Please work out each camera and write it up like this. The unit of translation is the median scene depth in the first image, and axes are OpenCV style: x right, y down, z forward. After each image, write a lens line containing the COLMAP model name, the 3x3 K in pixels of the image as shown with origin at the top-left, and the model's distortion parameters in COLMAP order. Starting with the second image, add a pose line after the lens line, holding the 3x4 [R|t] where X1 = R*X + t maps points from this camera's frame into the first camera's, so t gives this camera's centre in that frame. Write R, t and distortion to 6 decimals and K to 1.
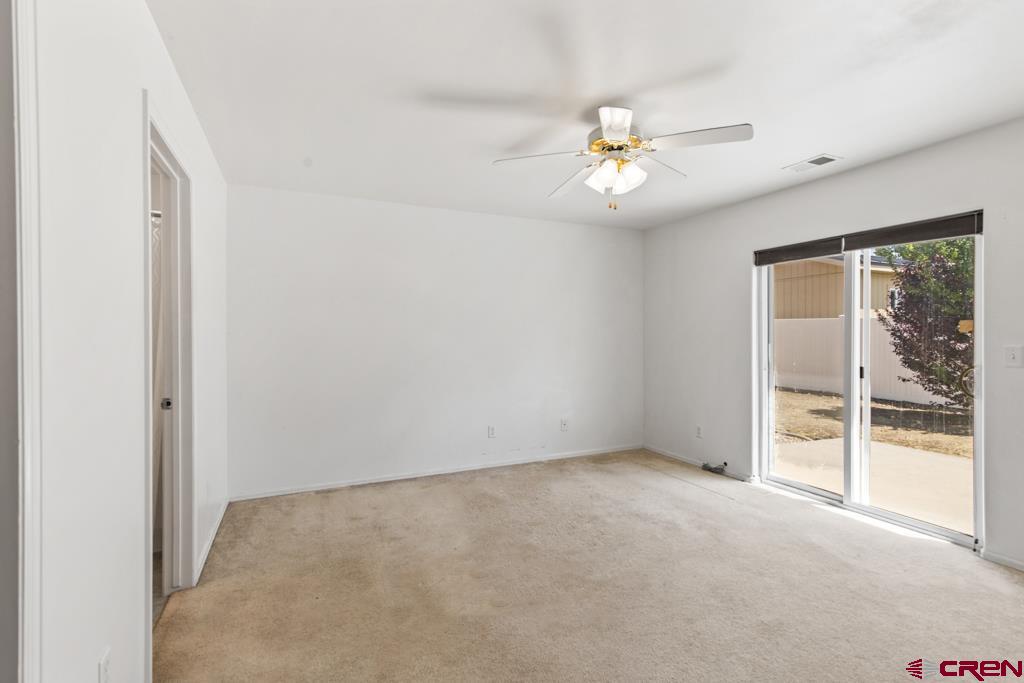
lens RADIAL K [[474.2, 0, 513.5], [0, 474.2, 351.3], [0, 0, 1]] dist [0.000521, -0.000094]
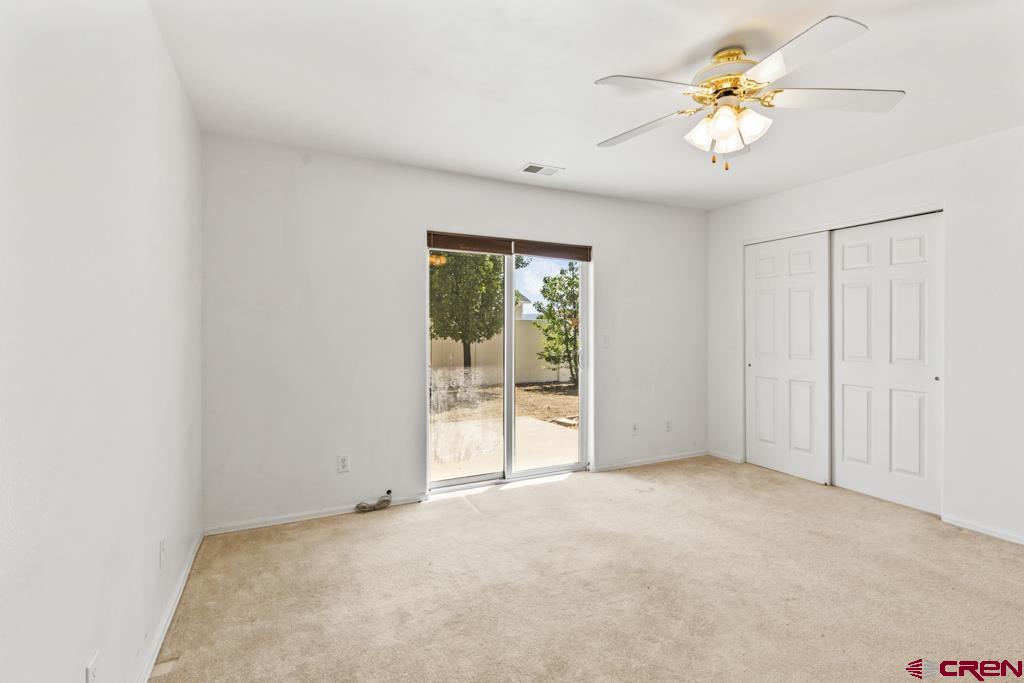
lens RADIAL K [[469.9, 0, 512.2], [0, 469.9, 335.5], [0, 0, 1]] dist [0.000828, 0.000012]
pose [[-0.020114, -0.009001, 0.999757, -0.415087], [0.036798, 0.999275, 0.009737, -0.026109], [-0.999120, 0.036985, -0.019768, 1.008793]]
